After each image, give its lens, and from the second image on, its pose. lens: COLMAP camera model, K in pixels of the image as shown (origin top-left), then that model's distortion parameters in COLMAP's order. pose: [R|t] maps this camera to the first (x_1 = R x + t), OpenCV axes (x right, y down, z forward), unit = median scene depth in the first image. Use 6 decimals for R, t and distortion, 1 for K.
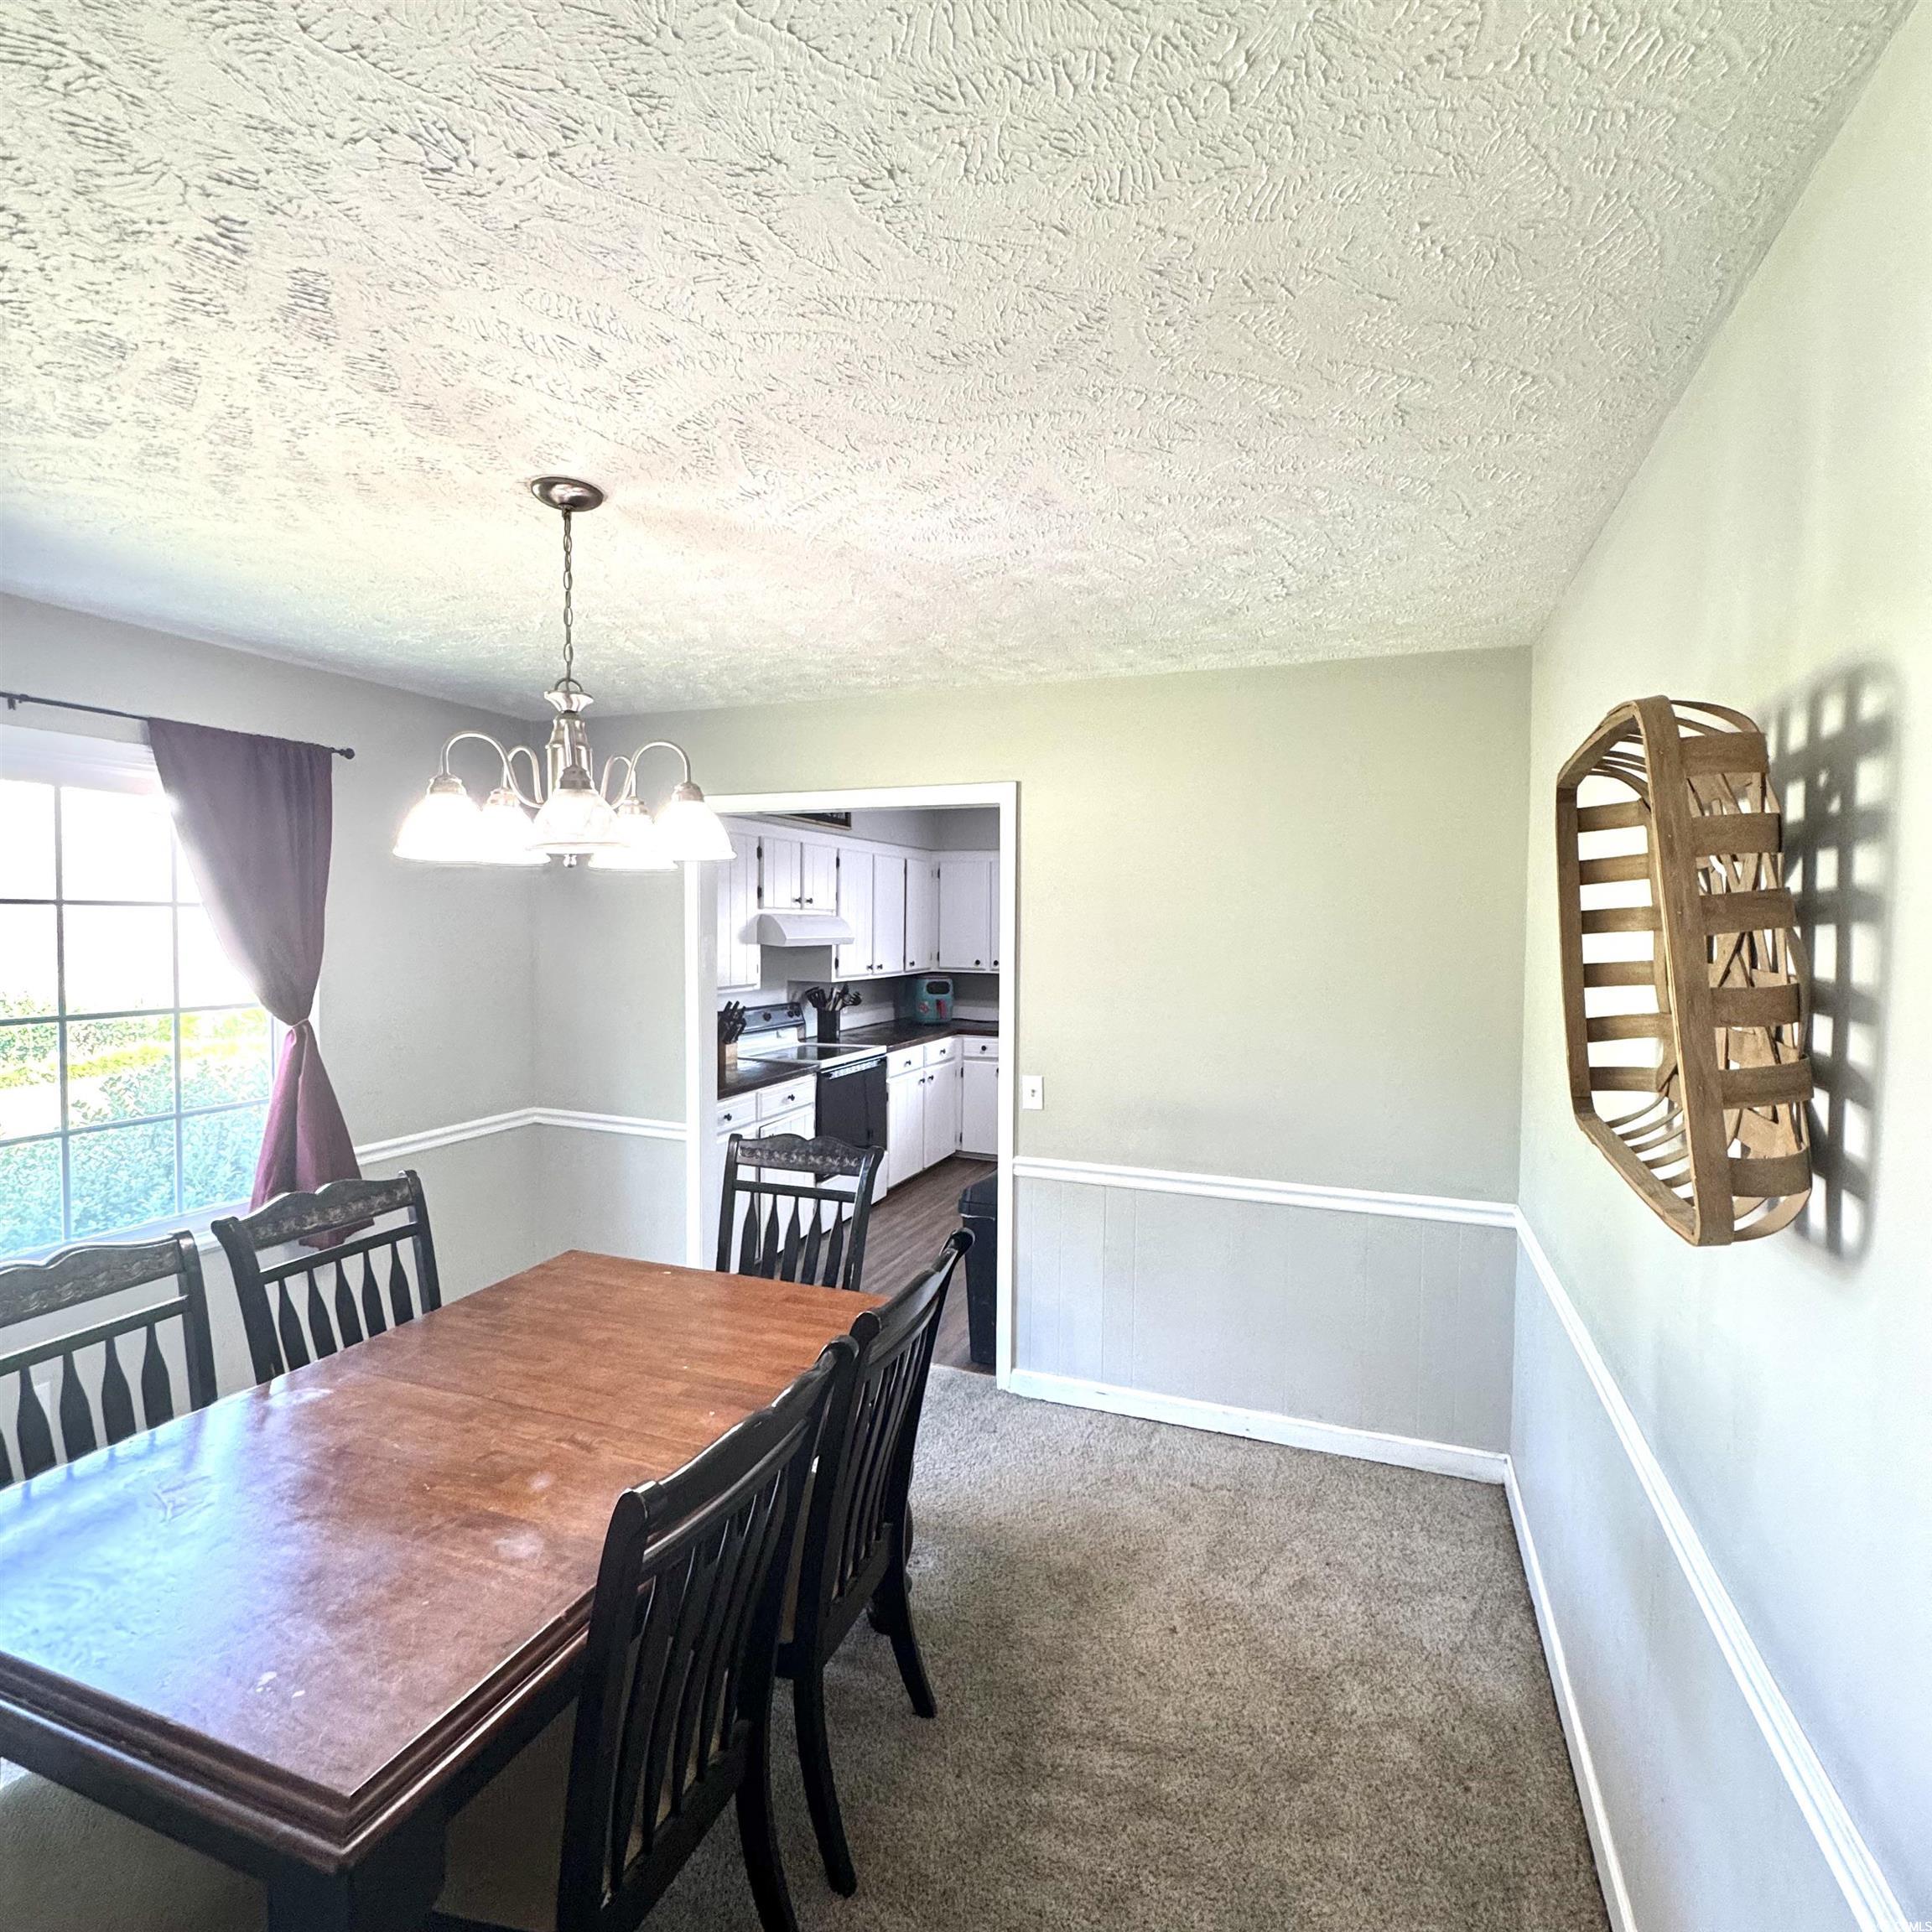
lens RADIAL K [[1032.0, 0, 966.0], [0, 1032.0, 966.0], [0, 0, 1]] dist [-0.002403, 0.000326]
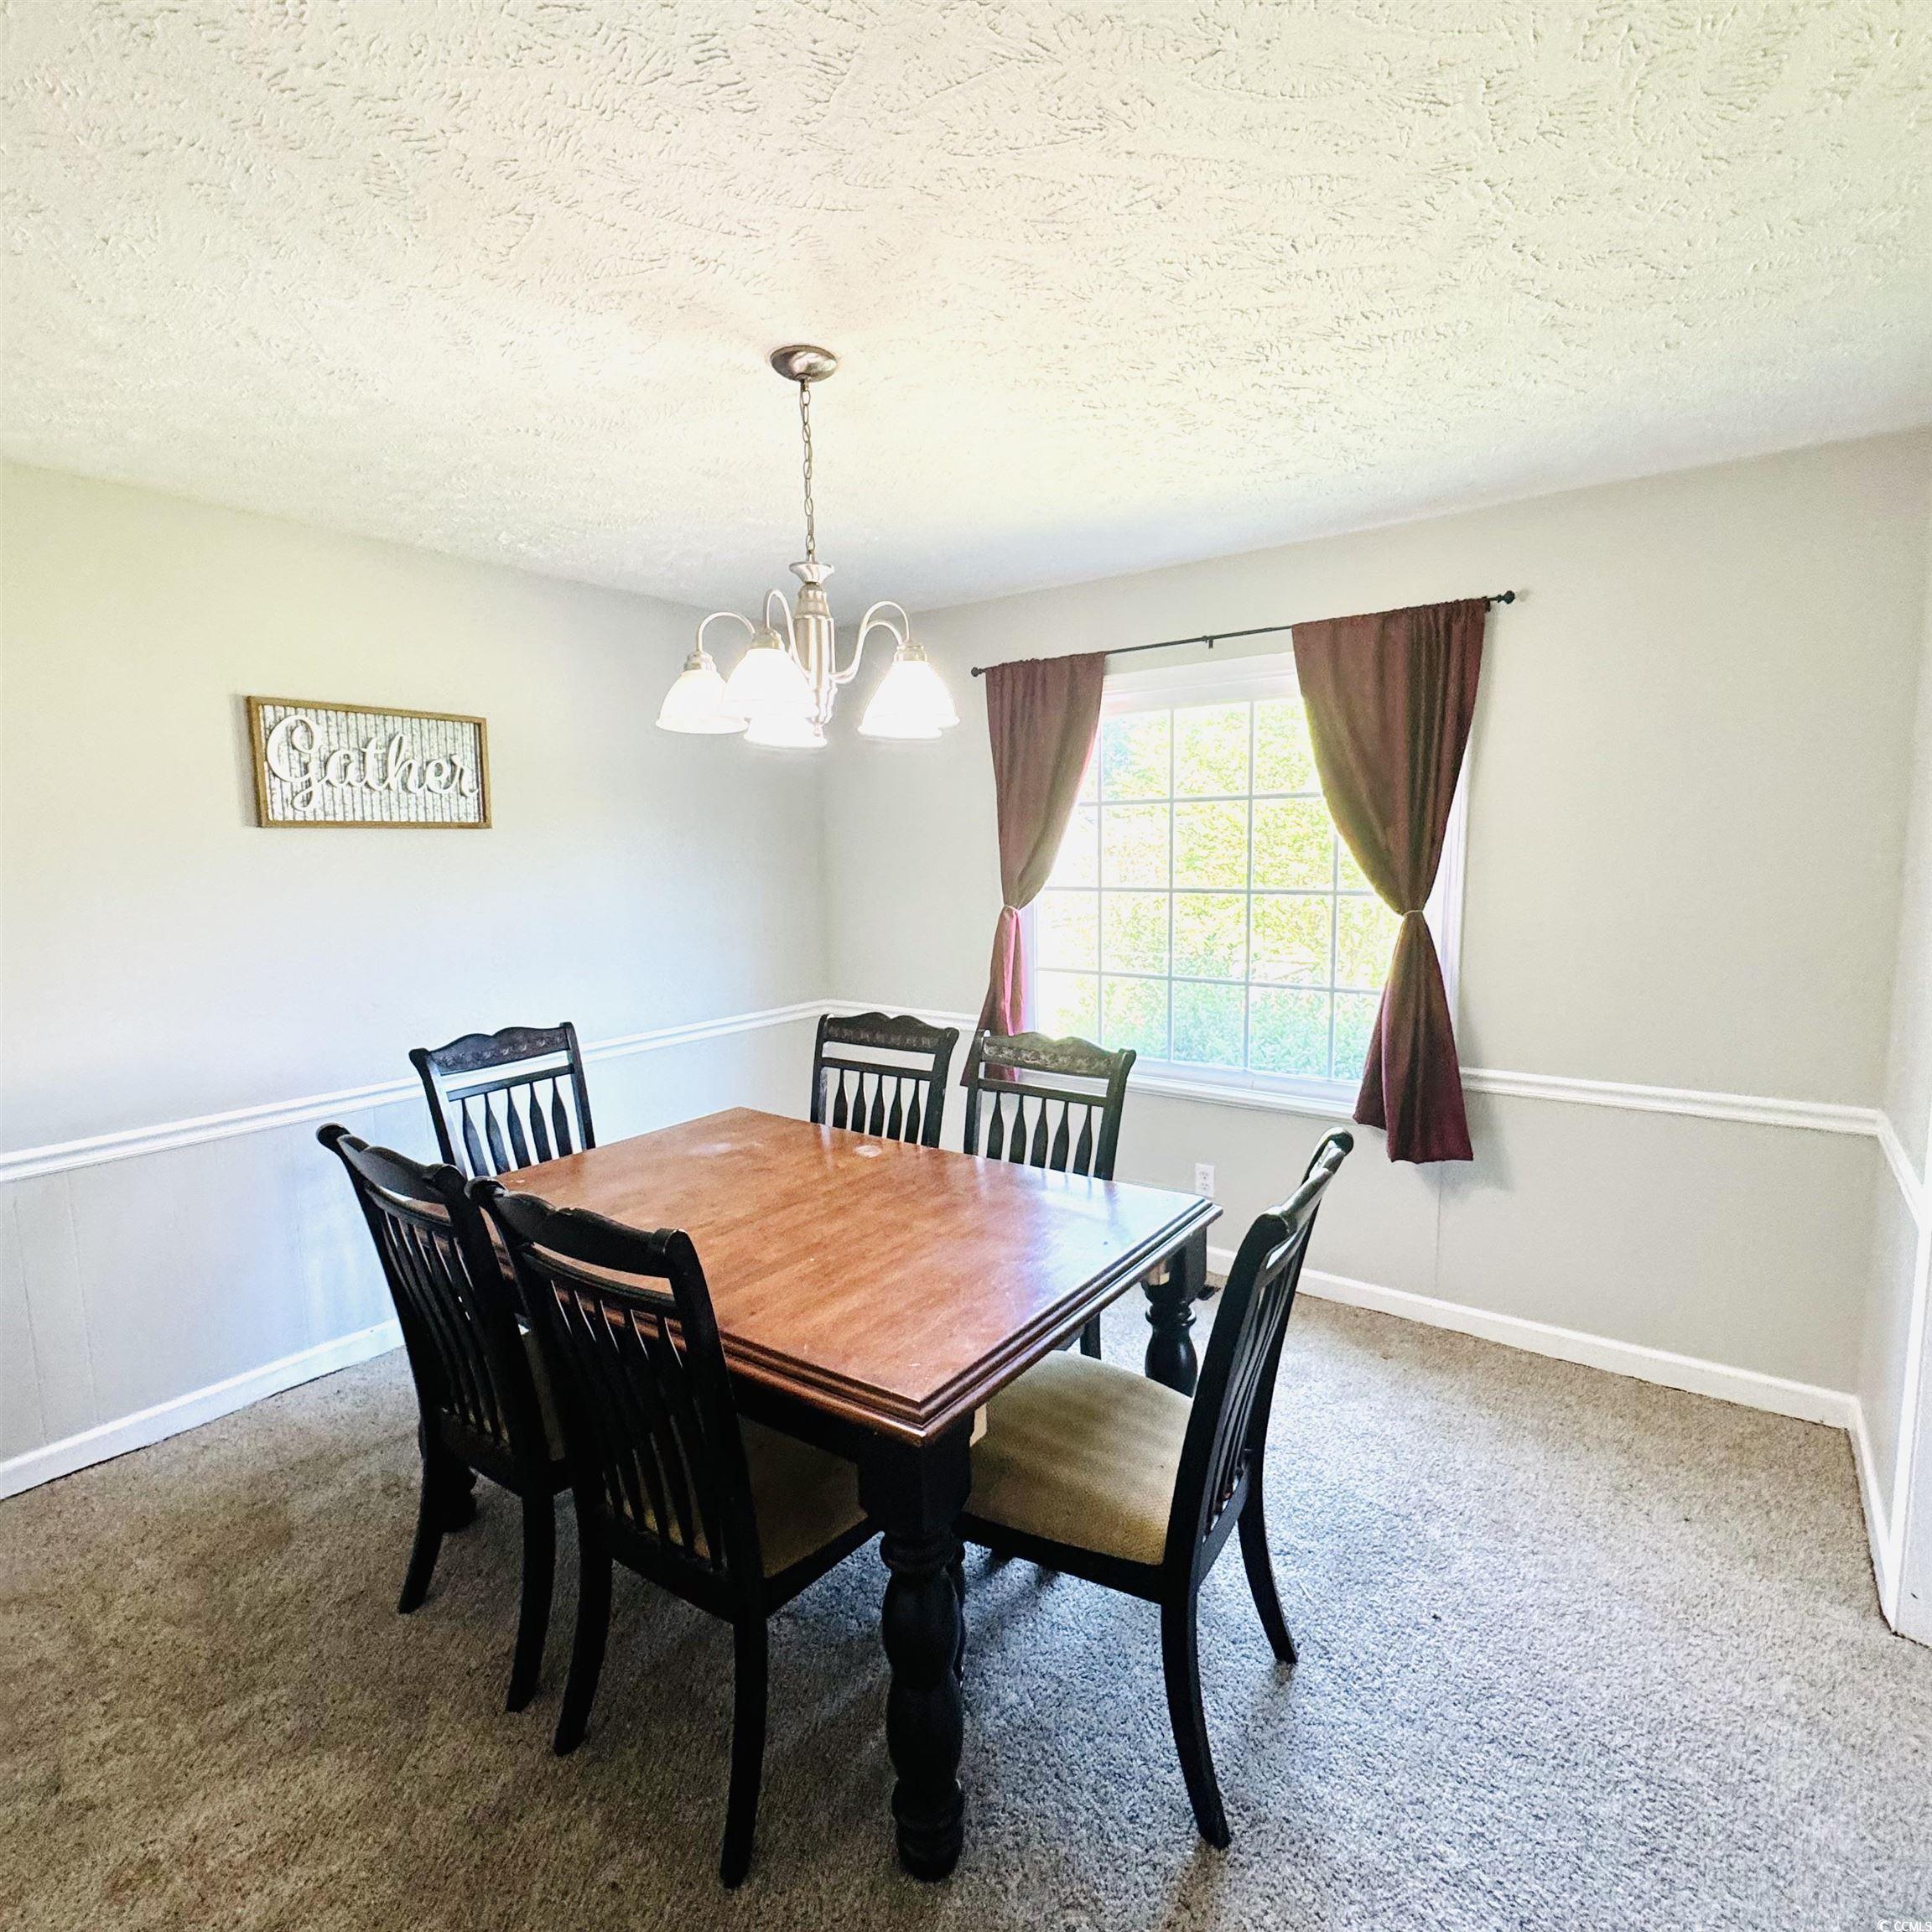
lens RADIAL K [[1032.0, 0, 966.0], [0, 1032.0, 966.0], [0, 0, 1]] dist [-0.002403, 0.000326]
pose [[-0.268275, 0.109793, -0.957065, 0.190932], [-0.030785, 0.992000, 0.122430, -0.000419], [0.962850, 0.062308, -0.262749, 0.457780]]
